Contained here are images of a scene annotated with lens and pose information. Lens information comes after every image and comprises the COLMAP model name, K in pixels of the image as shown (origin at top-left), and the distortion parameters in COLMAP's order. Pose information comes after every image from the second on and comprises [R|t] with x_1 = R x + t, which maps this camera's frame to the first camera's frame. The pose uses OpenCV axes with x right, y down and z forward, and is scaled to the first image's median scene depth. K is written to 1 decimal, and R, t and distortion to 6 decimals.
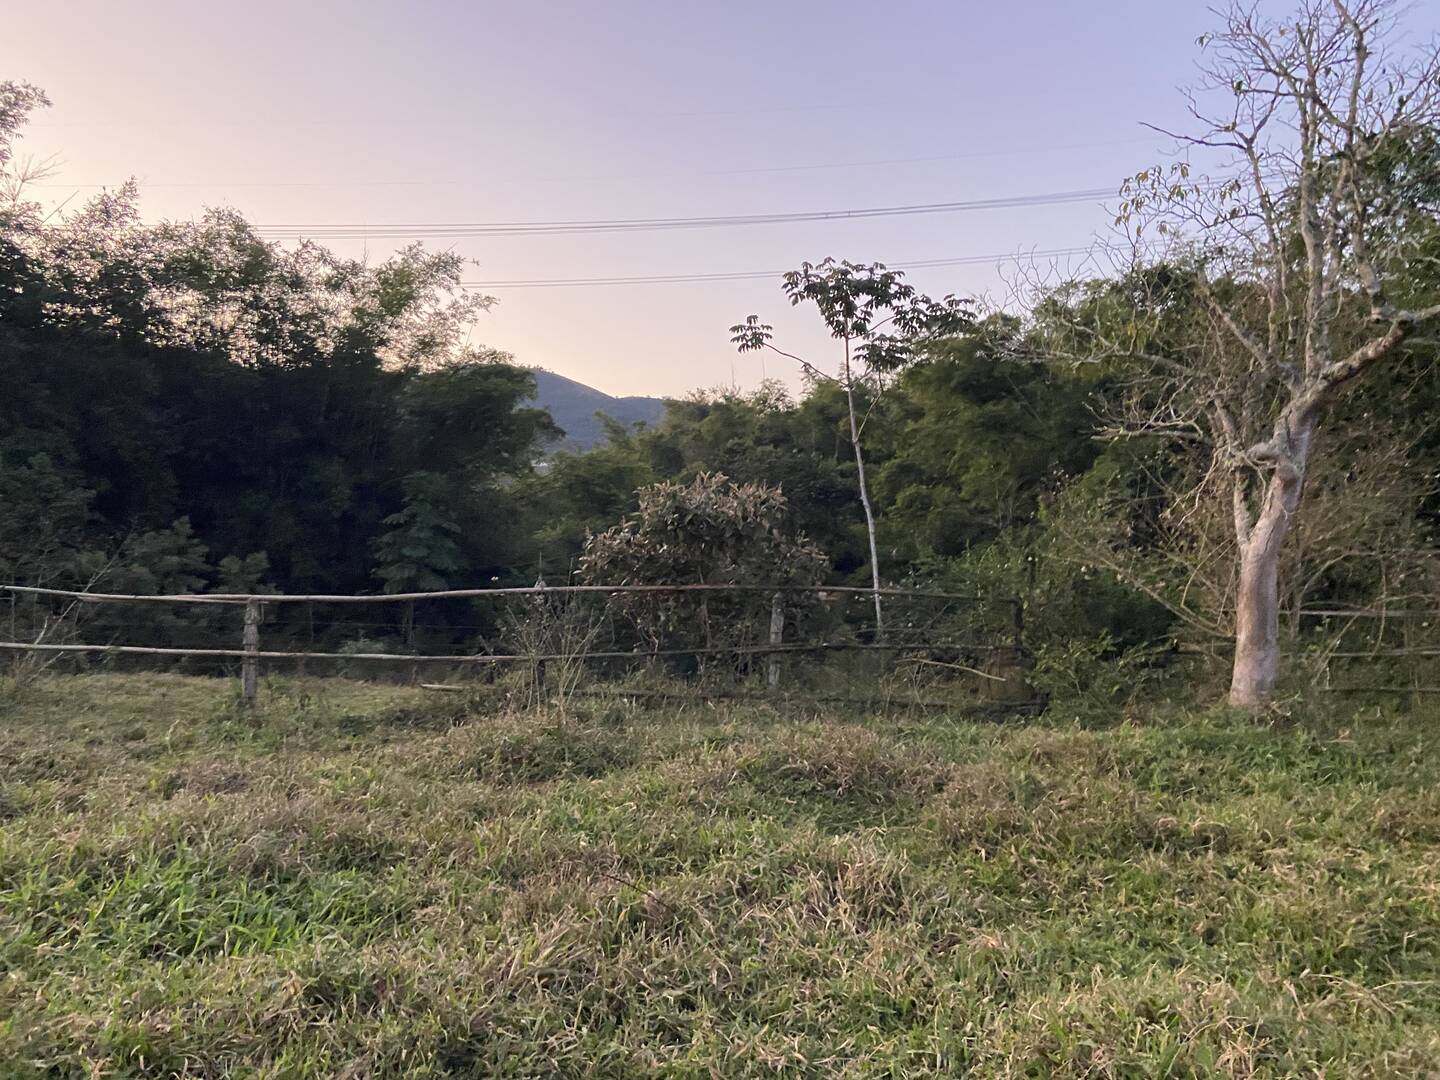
lens RADIAL K [[1080.2, 0, 725.4], [0, 1080.2, 527.2], [0, 0, 1]] dist [0.123393, -0.163895]
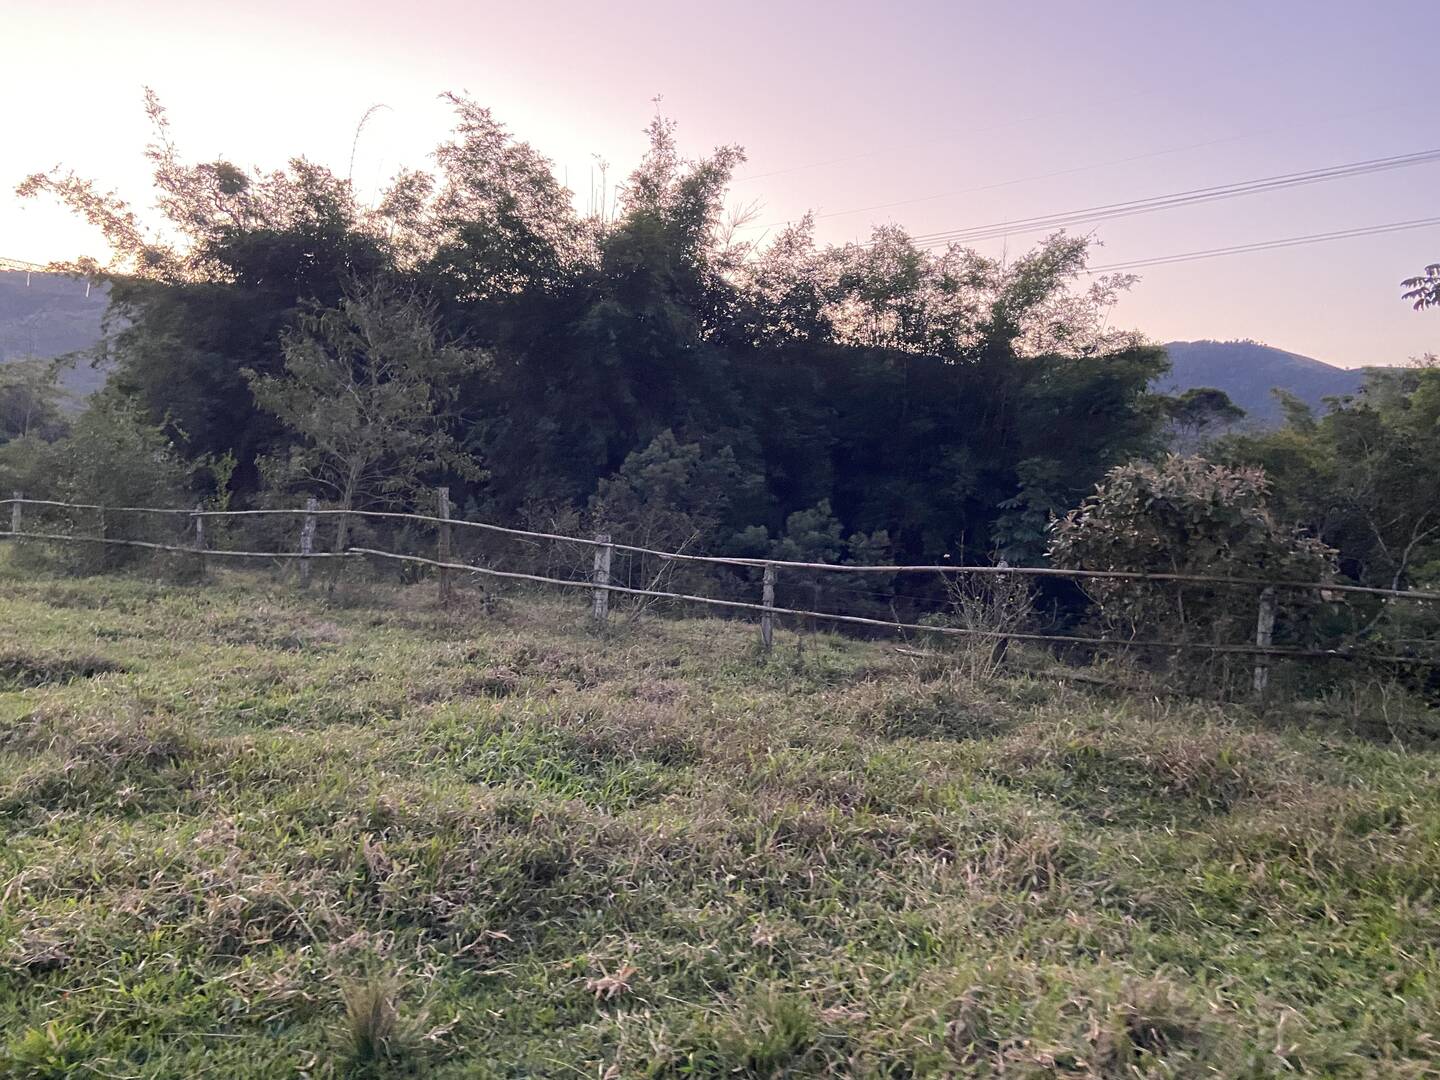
lens RADIAL K [[1080.2, 0, 725.4], [0, 1080.2, 527.2], [0, 0, 1]] dist [0.123393, -0.163895]
pose [[0.810736, 0.029193, -0.584684, 0.081520], [-0.022272, 0.999571, 0.019025, 0.001183], [0.584989, -0.002402, 0.811038, 0.000842]]
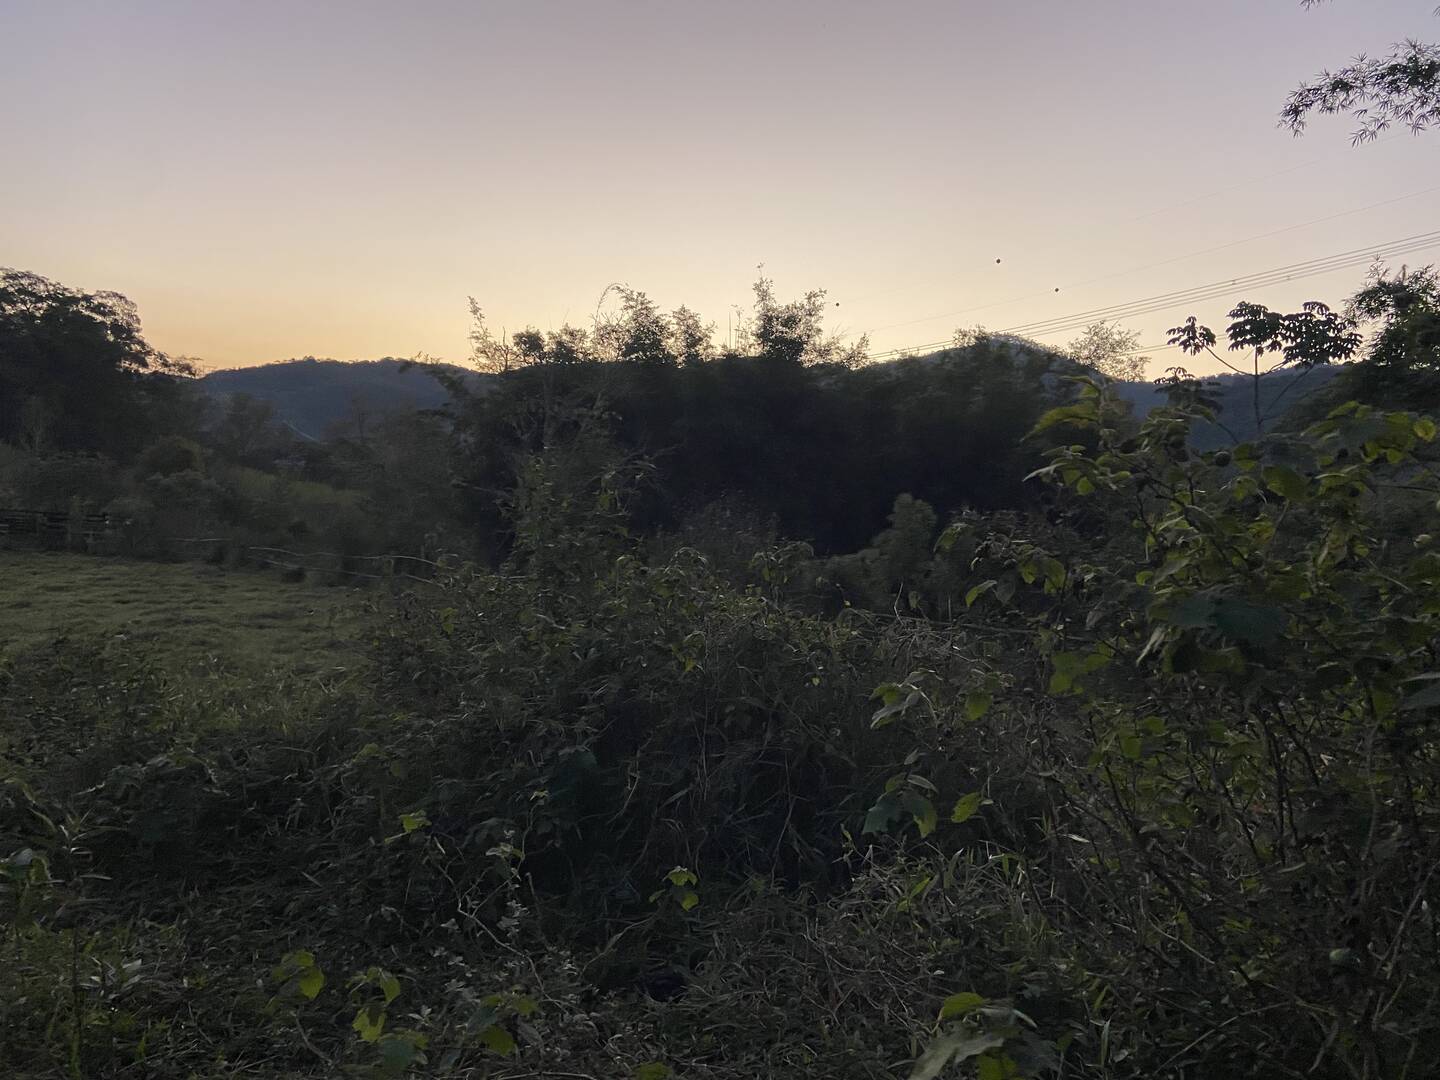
lens RADIAL K [[1080.2, 0, 725.4], [0, 1080.2, 527.2], [0, 0, 1]] dist [0.123393, -0.163895]
pose [[0.507266, -0.012037, -0.861706, 0.948892], [-0.011004, 0.999730, -0.020442, -0.002000], [0.861720, 0.019852, 0.506996, 0.040932]]
